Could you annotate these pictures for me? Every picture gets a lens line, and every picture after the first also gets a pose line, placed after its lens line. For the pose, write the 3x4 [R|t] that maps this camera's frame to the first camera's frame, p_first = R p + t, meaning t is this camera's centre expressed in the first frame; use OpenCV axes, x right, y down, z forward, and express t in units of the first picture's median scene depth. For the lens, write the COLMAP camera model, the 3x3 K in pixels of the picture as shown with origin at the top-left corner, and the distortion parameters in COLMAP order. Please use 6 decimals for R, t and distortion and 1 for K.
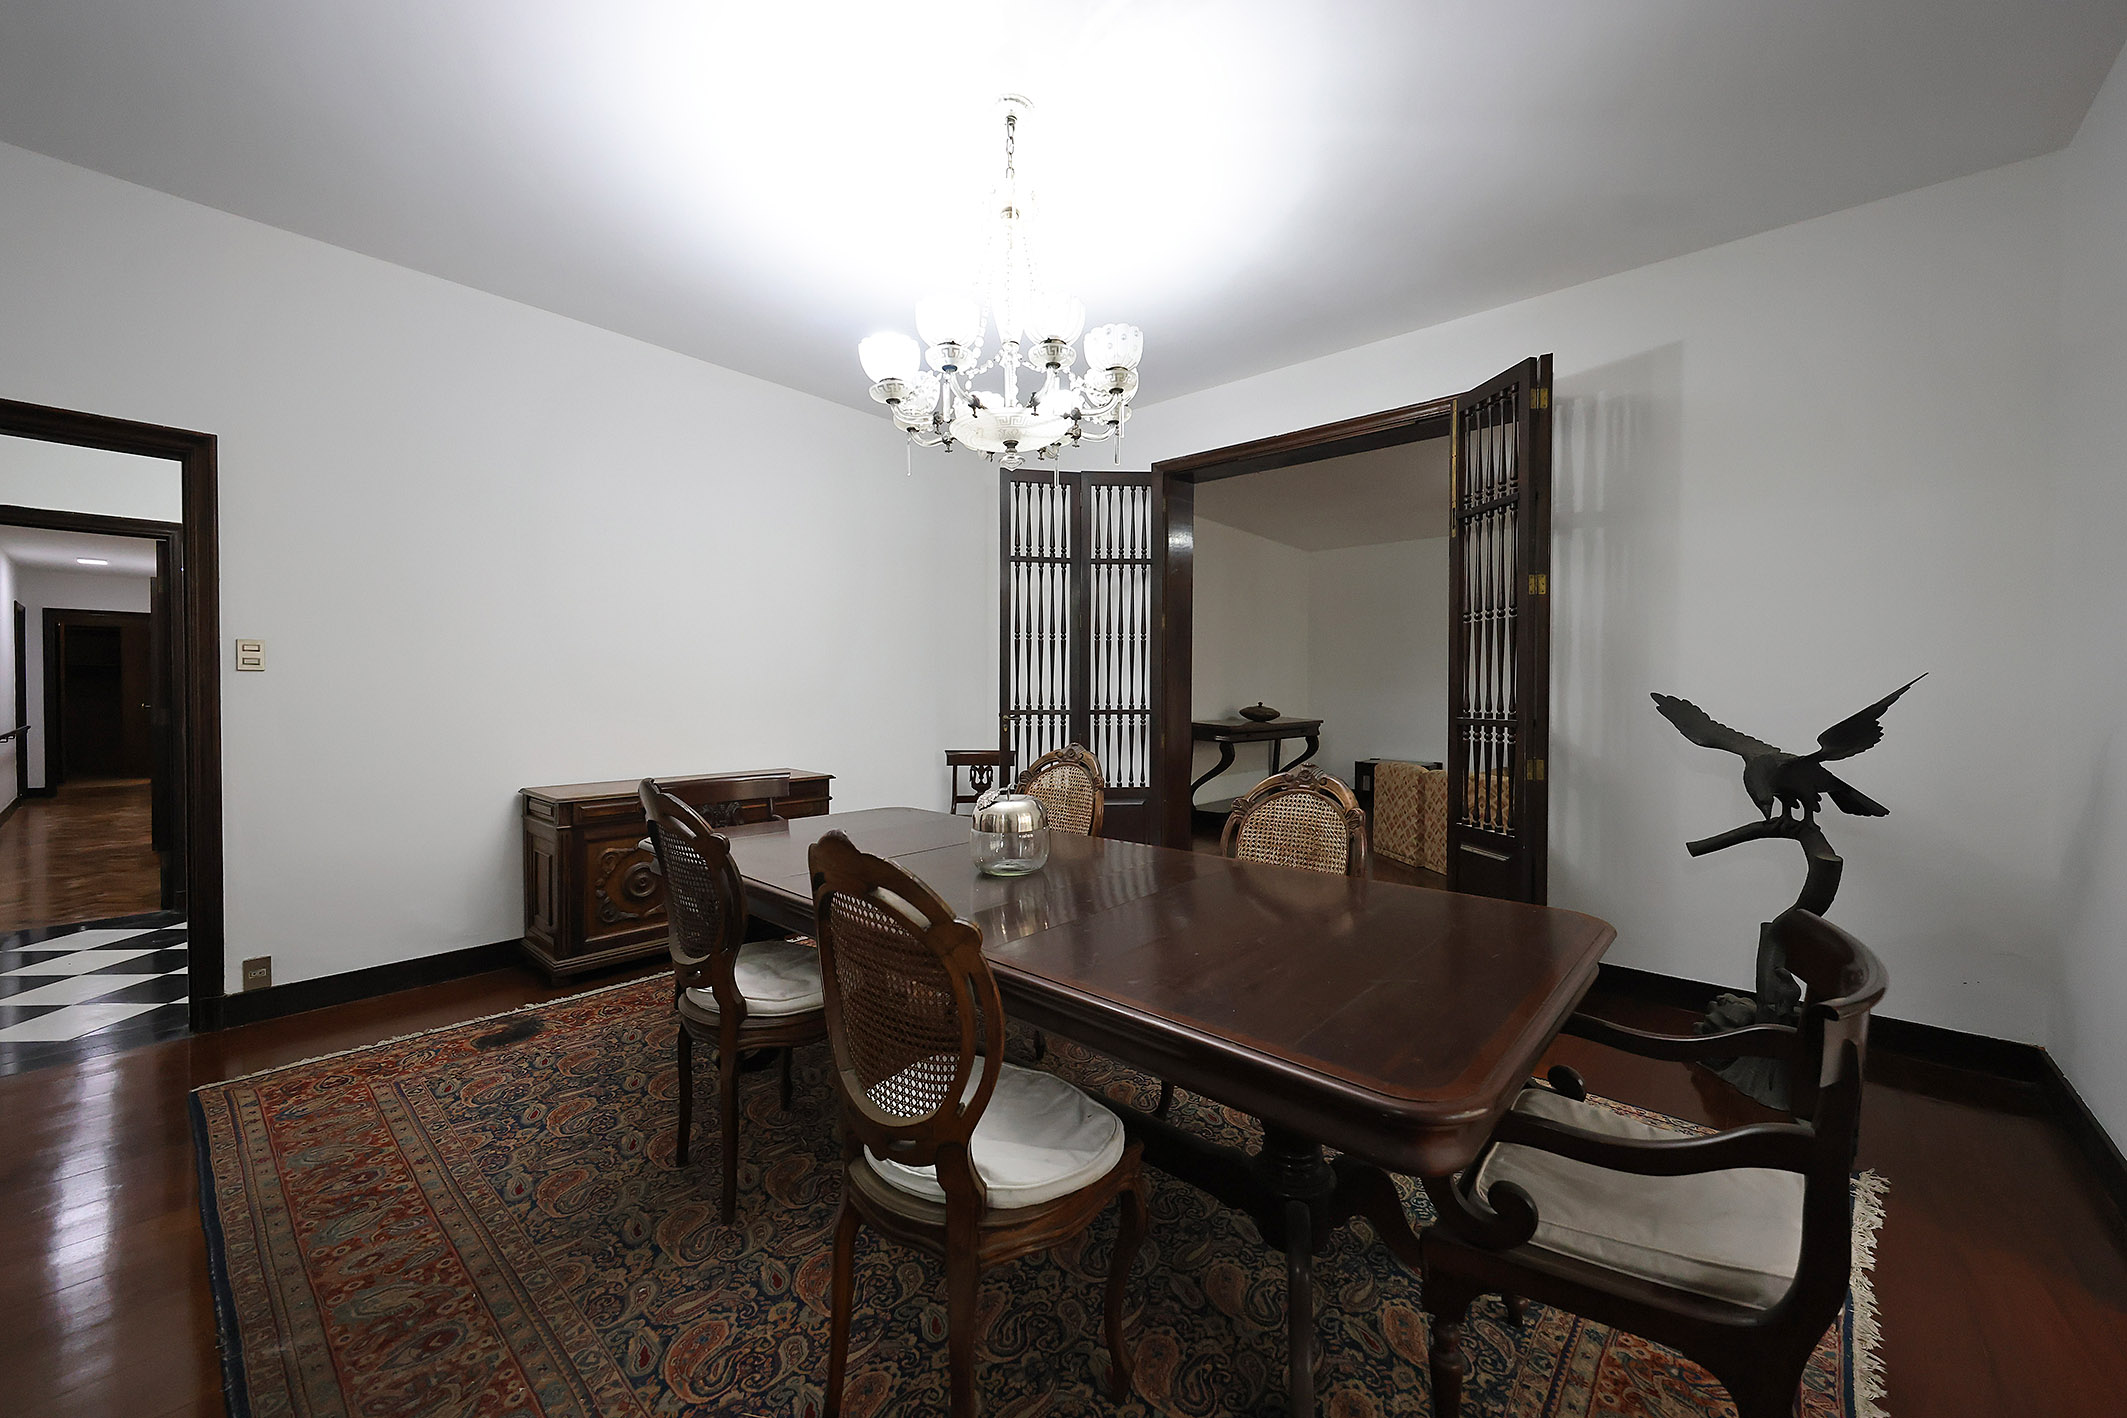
lens RADIAL K [[814.9, 0, 1068.2], [0, 814.9, 695.9], [0, 0, 1]] dist [-0.000646, -0.000203]
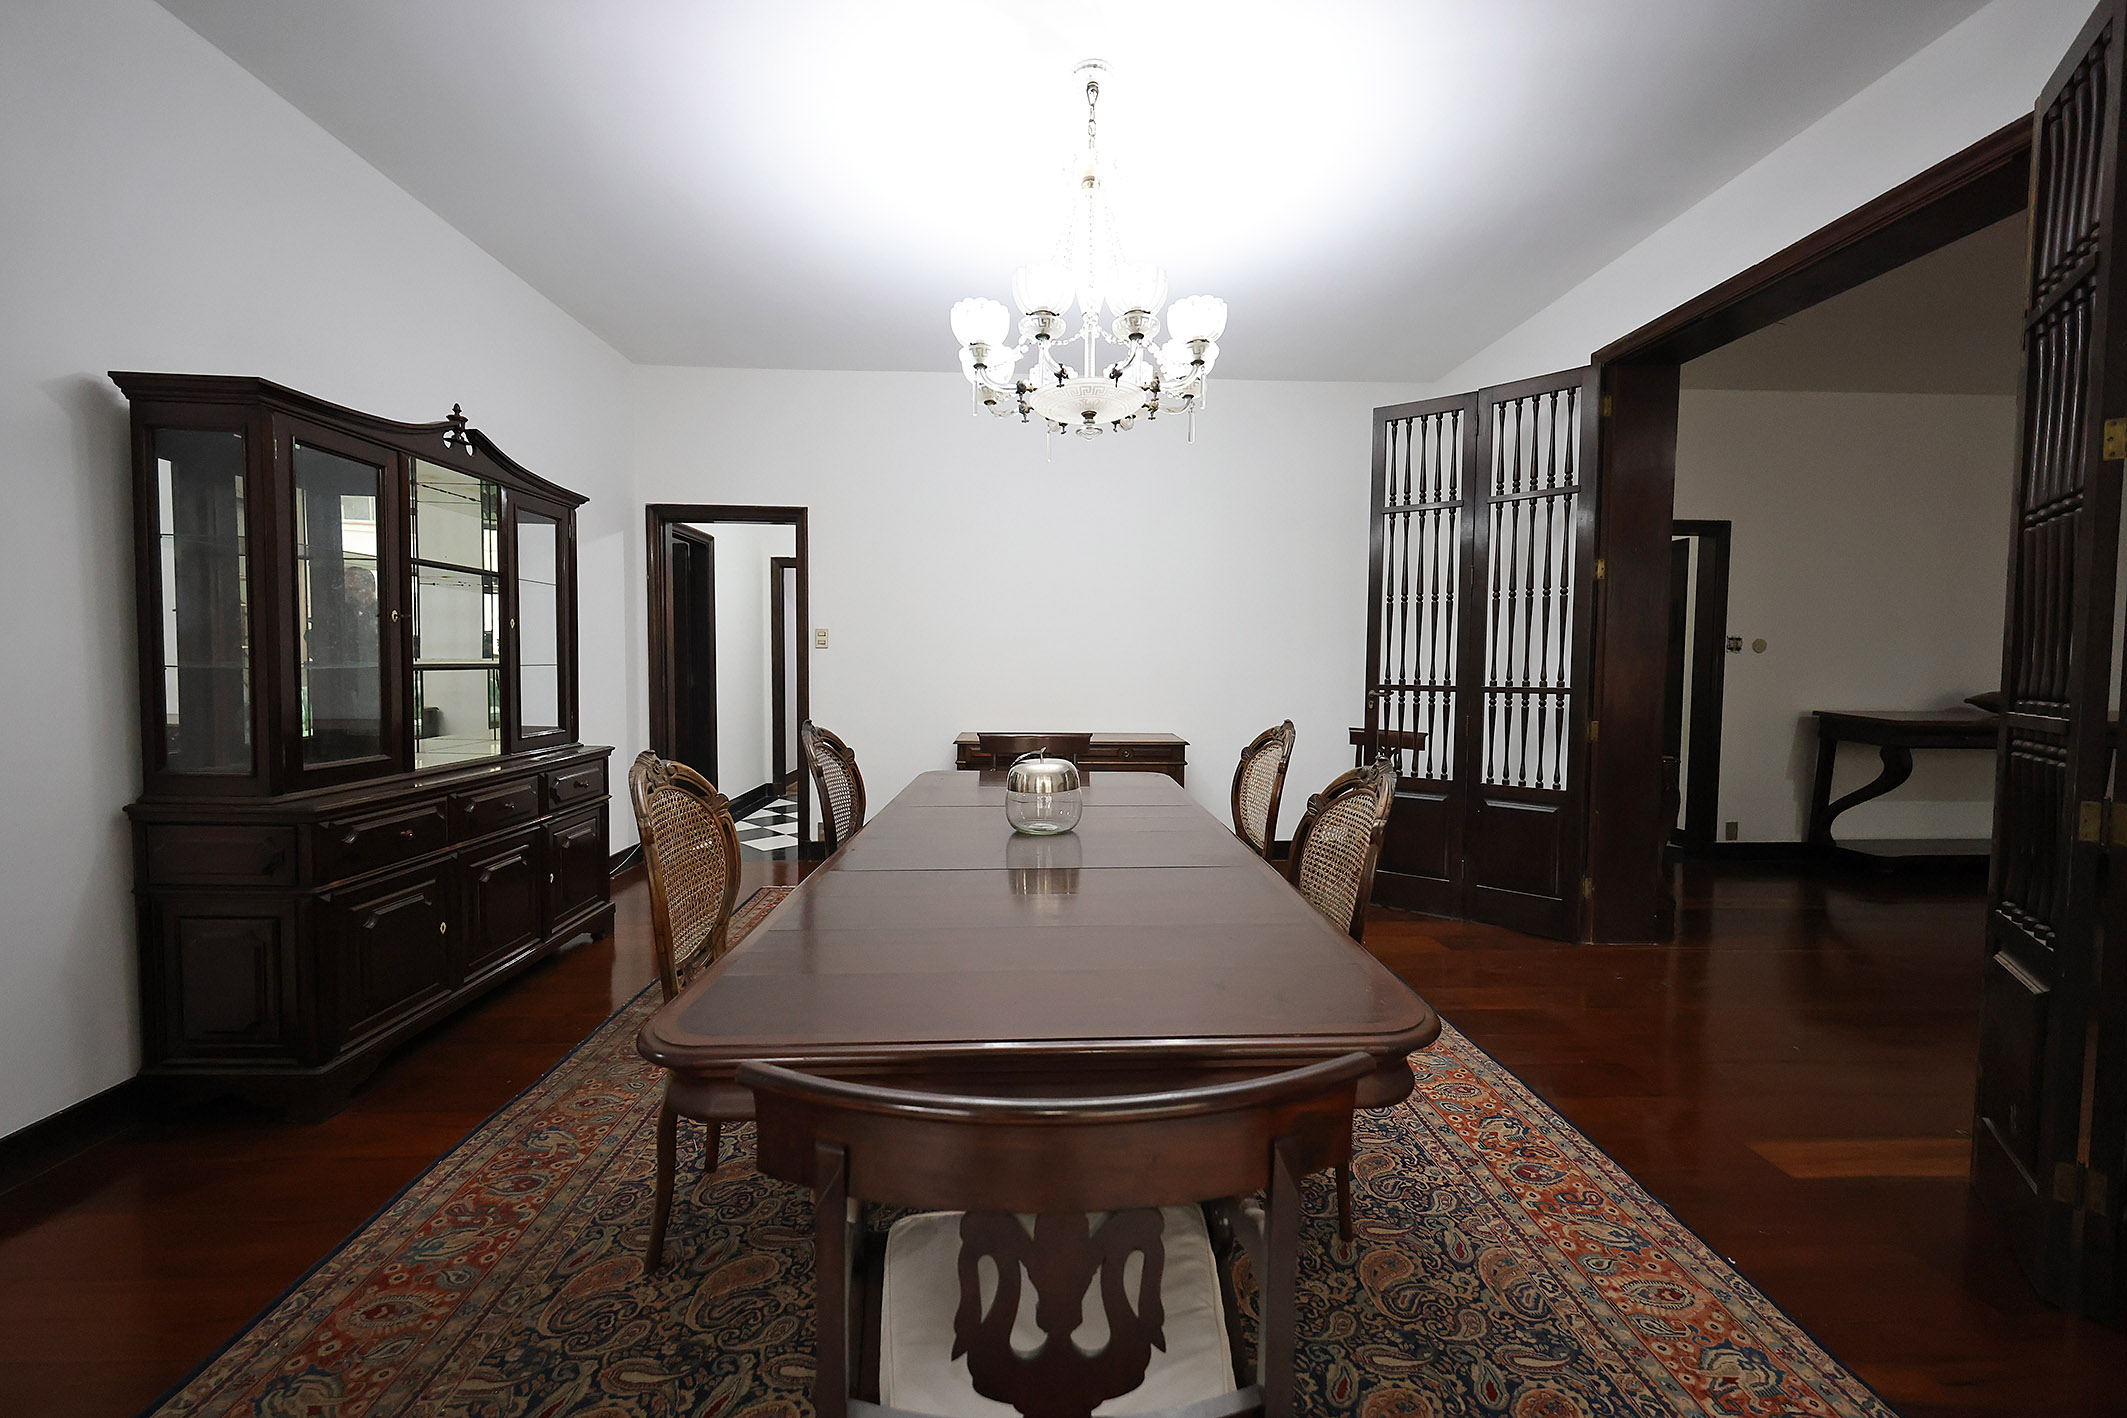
lens RADIAL K [[814.9, 0, 1060.5], [0, 814.9, 698.5], [0, 0, 1]] dist [-0.000646, -0.000203]
pose [[0.678918, 0.044243, -0.732880, 0.336488], [-0.003421, 0.998363, 0.057101, -0.016082], [0.734206, -0.036260, 0.677958, 0.142794]]
